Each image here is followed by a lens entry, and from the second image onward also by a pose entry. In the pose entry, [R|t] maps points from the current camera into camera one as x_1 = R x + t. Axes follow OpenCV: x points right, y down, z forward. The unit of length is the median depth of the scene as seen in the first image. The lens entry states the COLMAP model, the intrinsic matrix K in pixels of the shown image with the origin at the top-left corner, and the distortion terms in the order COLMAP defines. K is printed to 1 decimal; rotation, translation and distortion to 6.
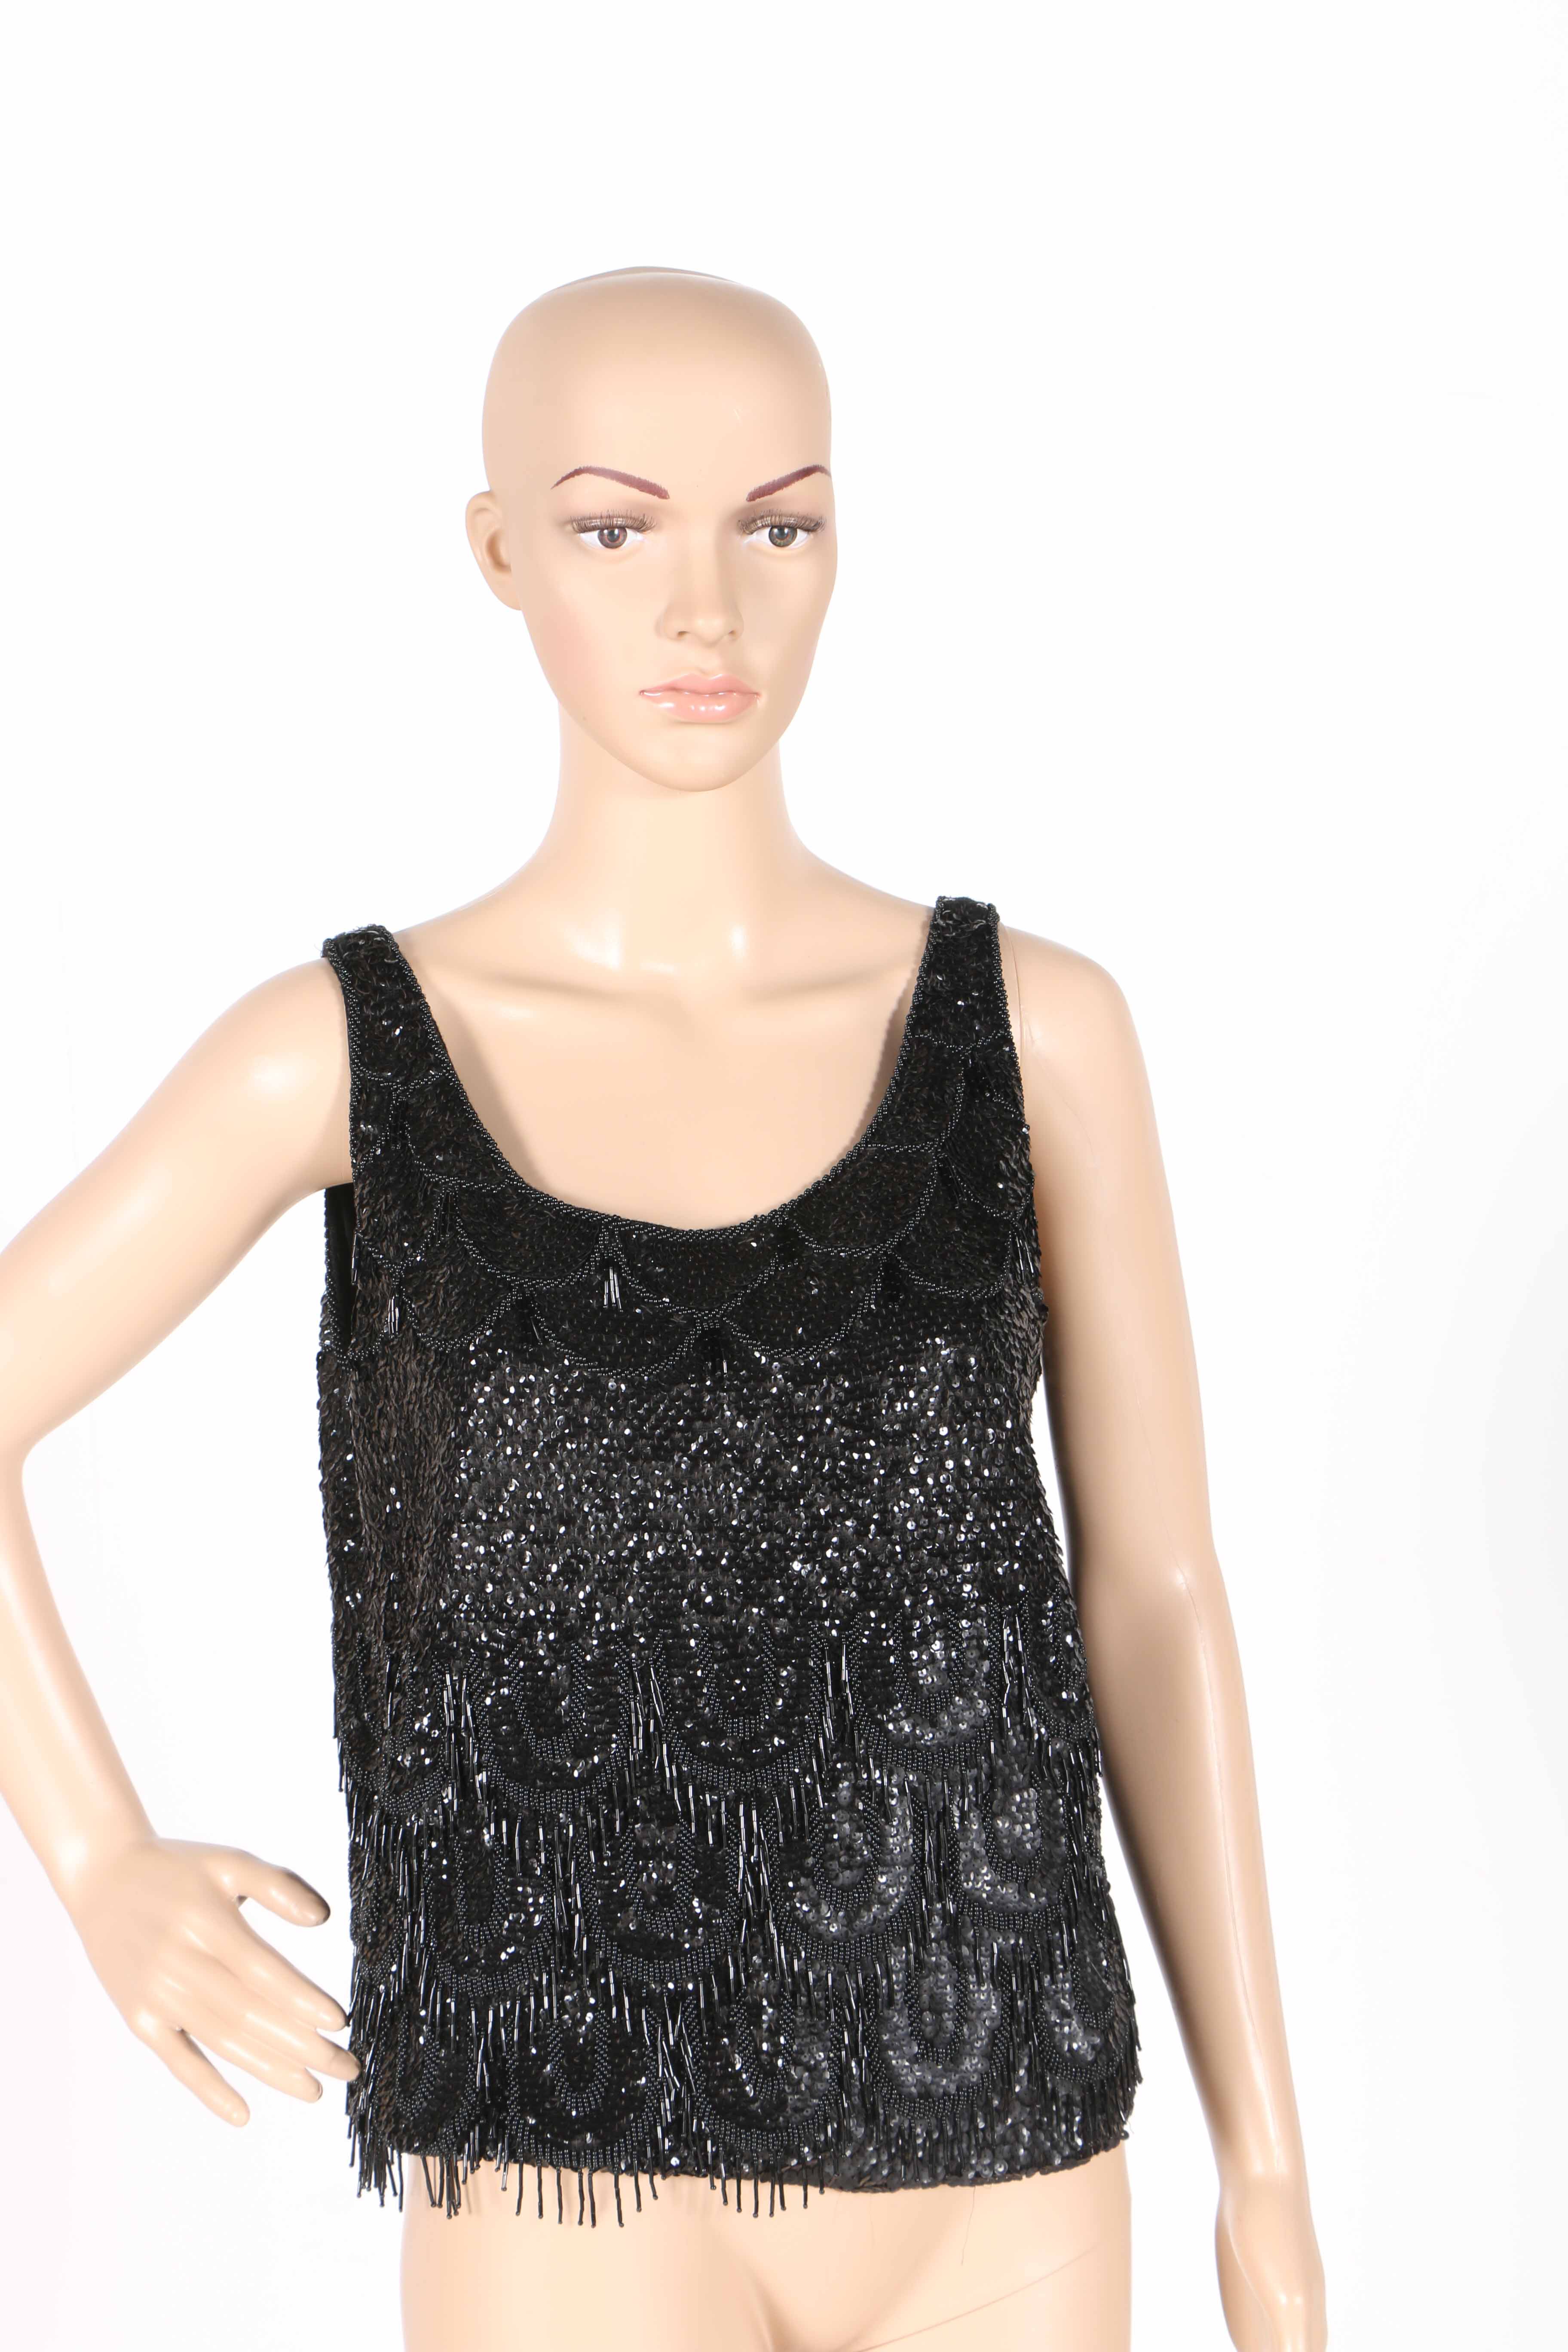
lens RADIAL K [[5215.6, 0, 797.9], [0, 5215.6, 1180.5], [0, 0, 1]] dist [0.185521, 0.000000]
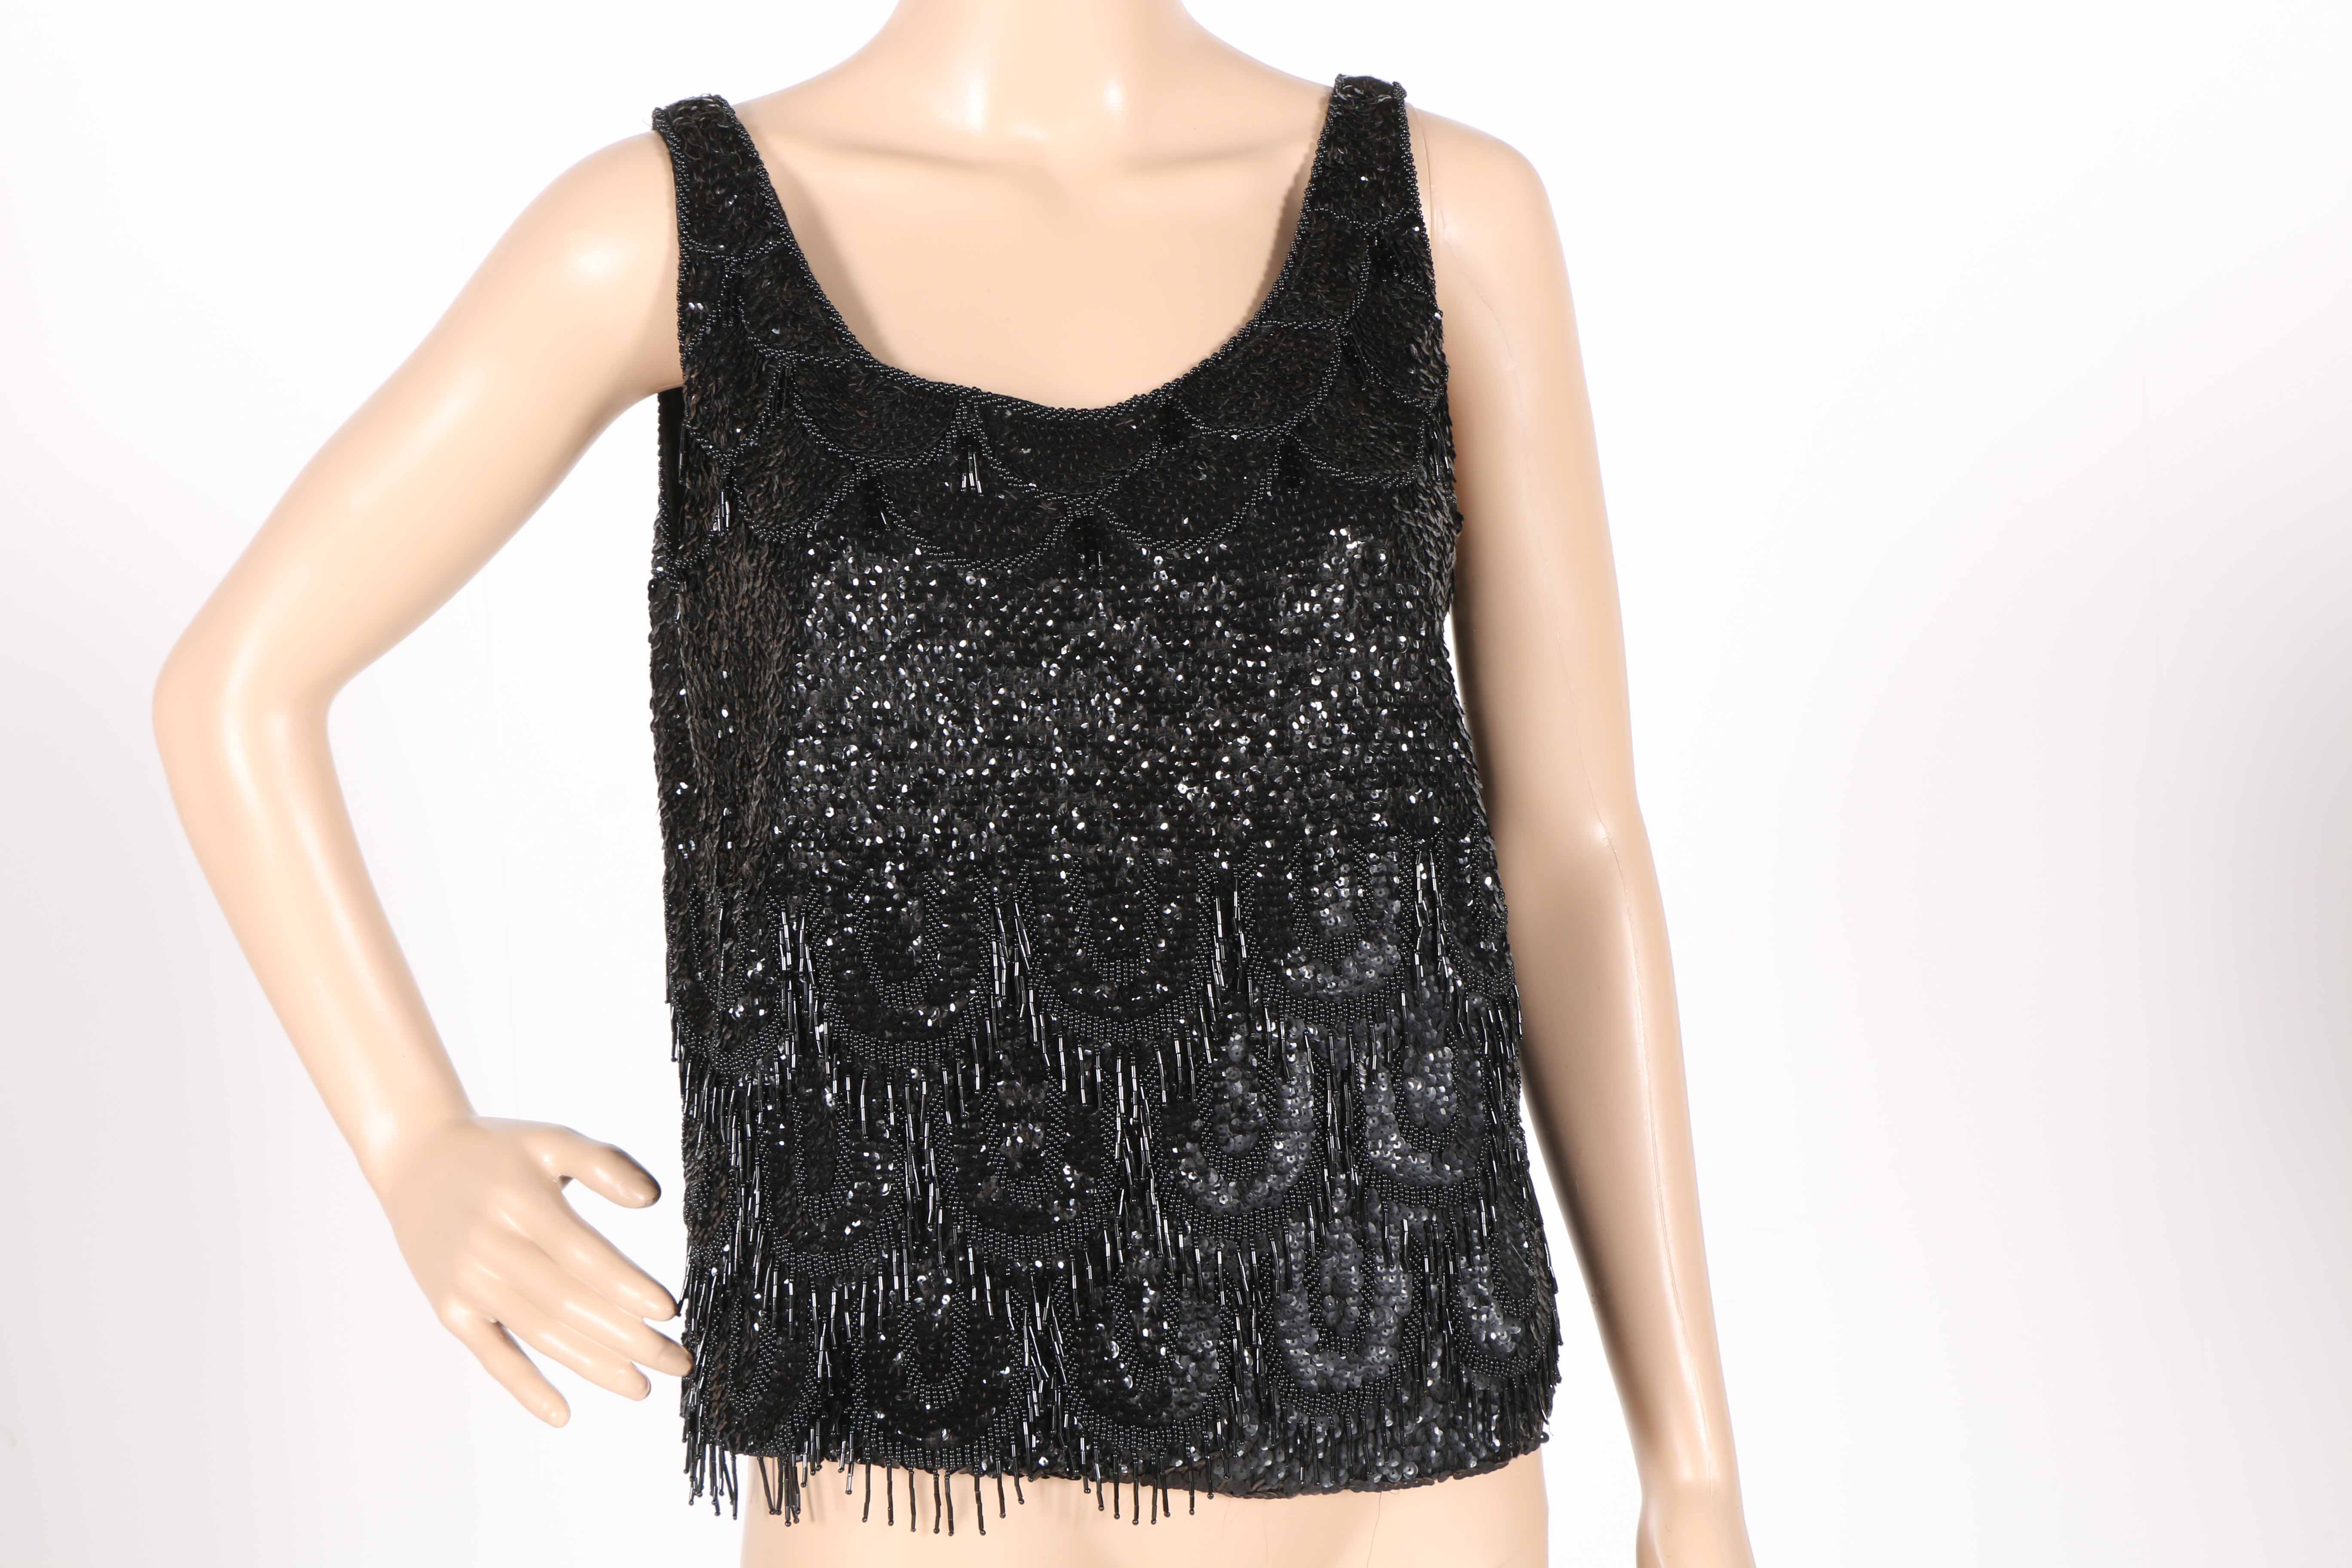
lens RADIAL K [[4164.5, 0, 1224.4], [0, 4164.5, 782.9], [0, 0, 1]] dist [-0.004148, 0.000000]
pose [[0.999903, 0.000298, 0.013948, -0.002863], [-0.000367, 0.999988, 0.004929, 0.069201], [-0.013946, -0.004933, 0.999891, 0.300678]]
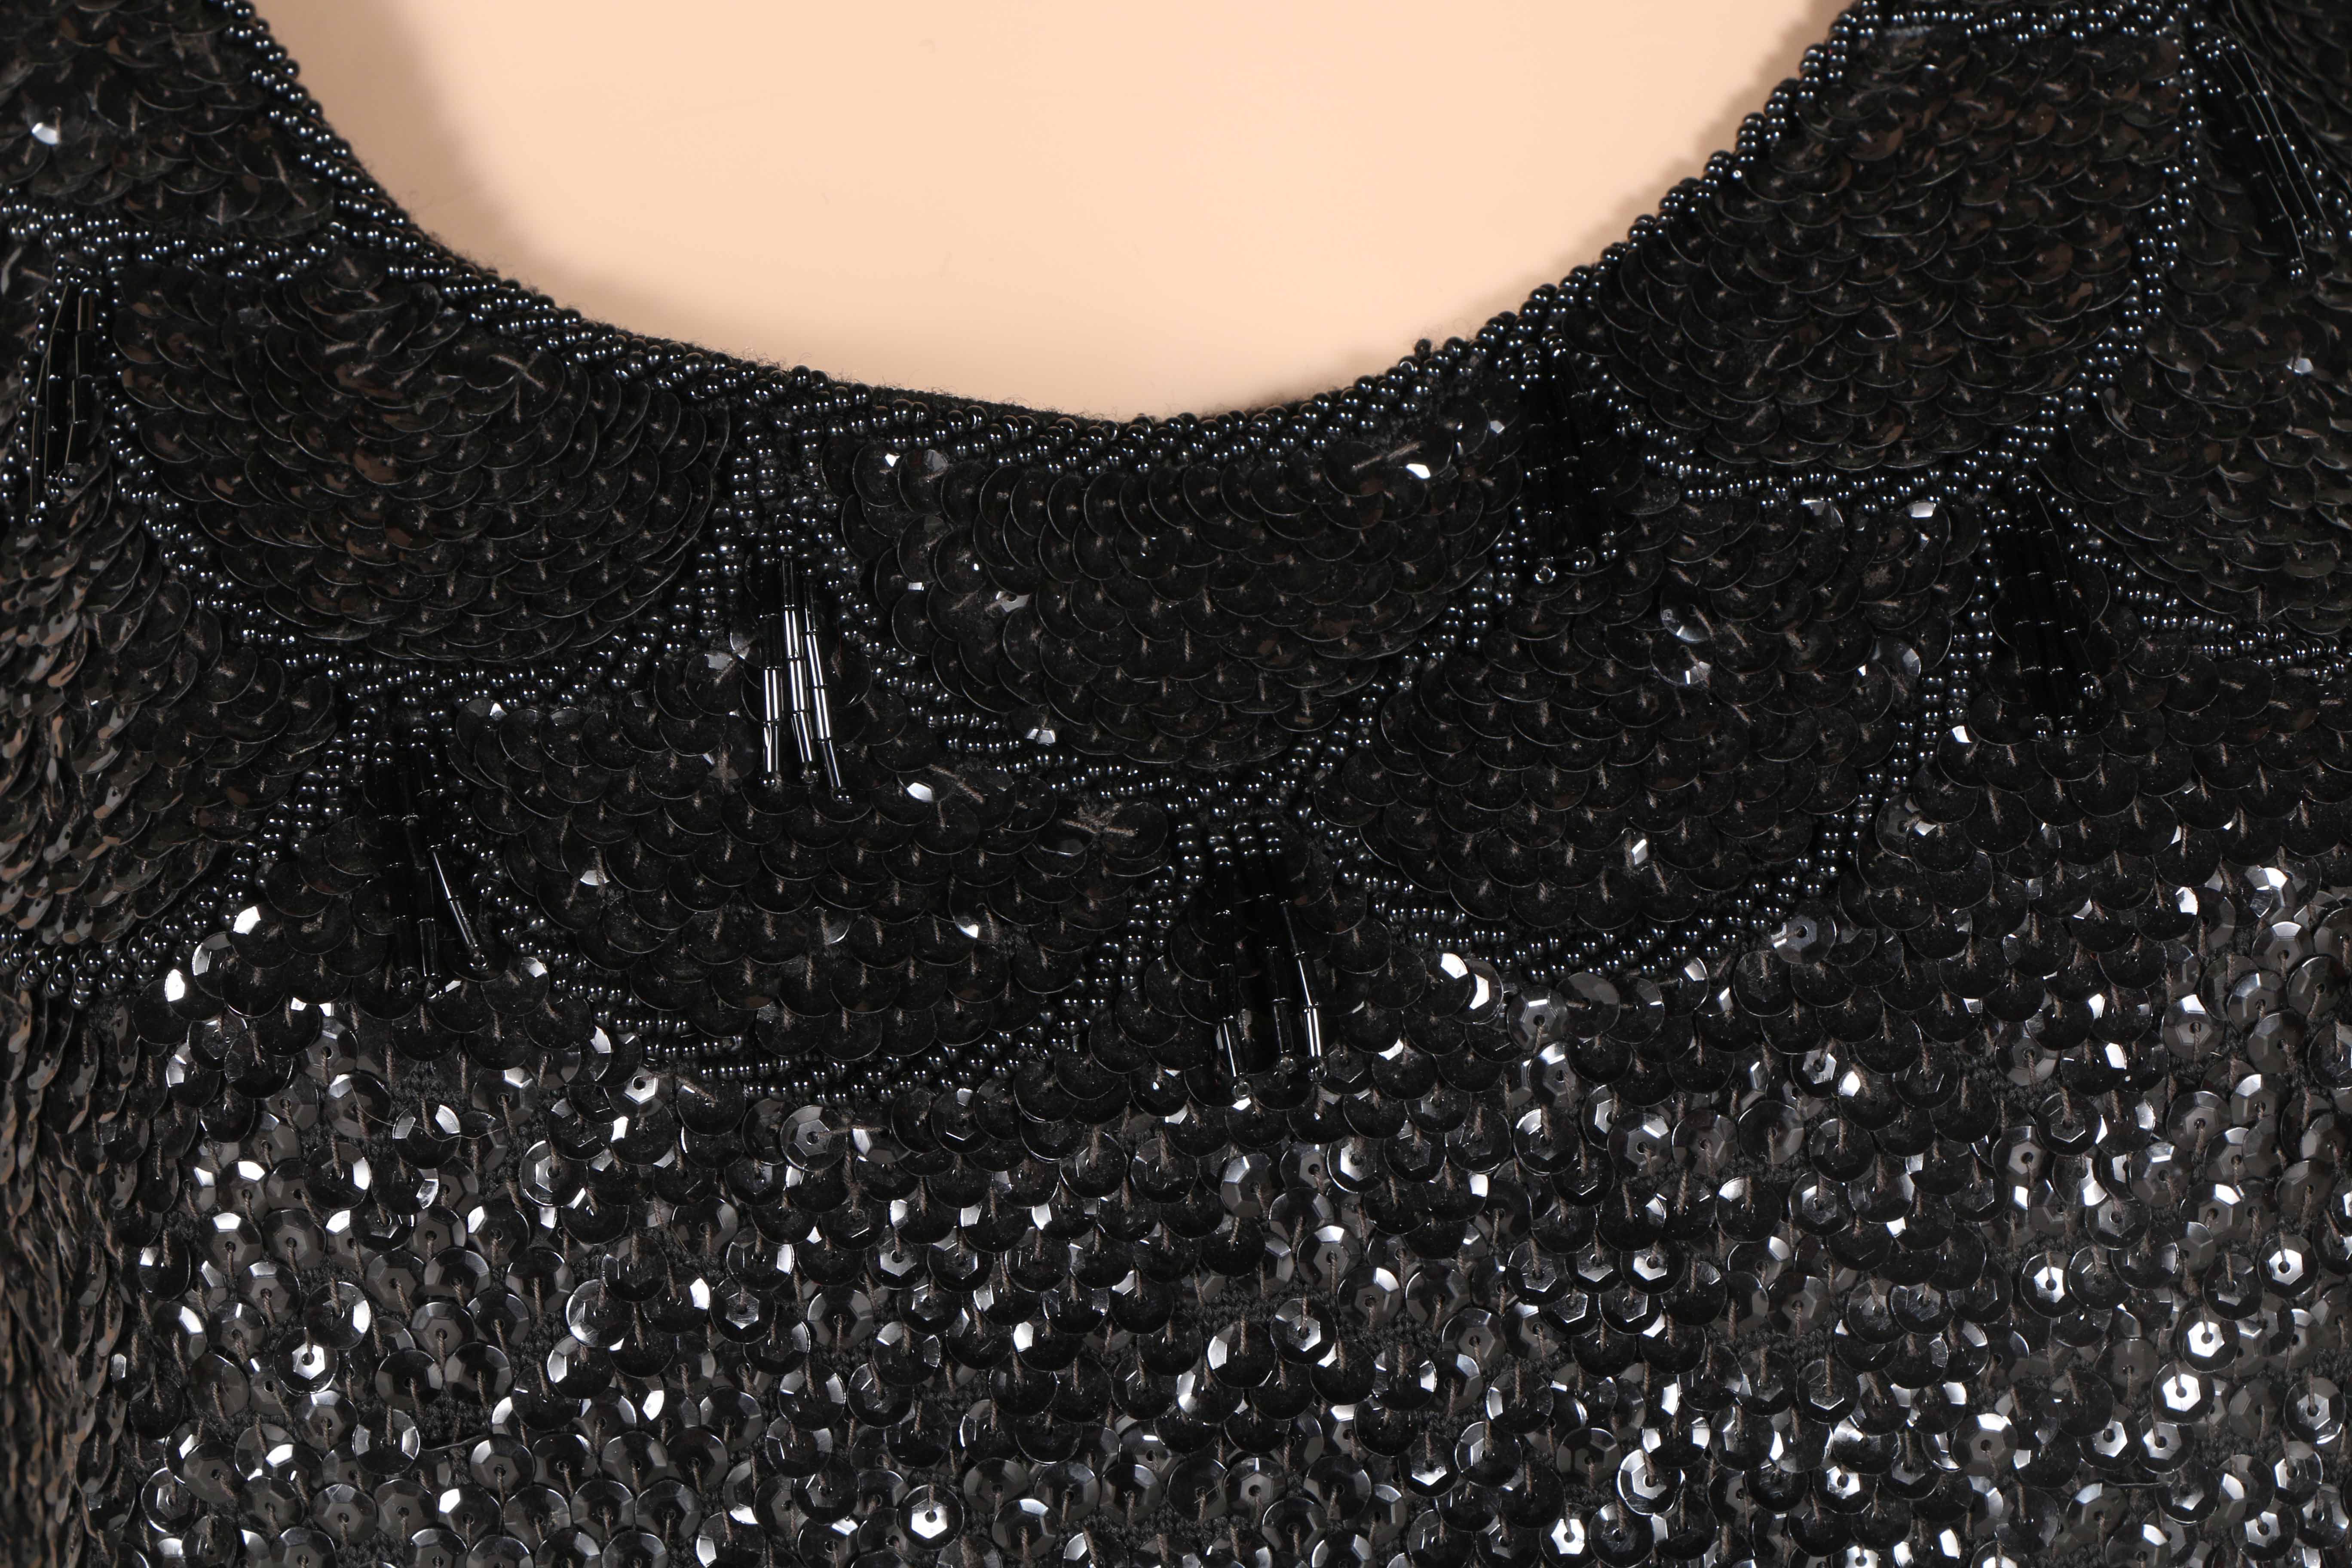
lens RADIAL K [[7200.8, 0, 1176.9], [0, 7200.8, 788.0], [0, 0, 1]] dist [0.242082, 0.000000]
pose [[0.999000, -0.032755, -0.030421, -0.009988], [0.035451, 0.995054, 0.092796, -0.003655], [0.027231, -0.093782, 0.995220, 0.687661]]
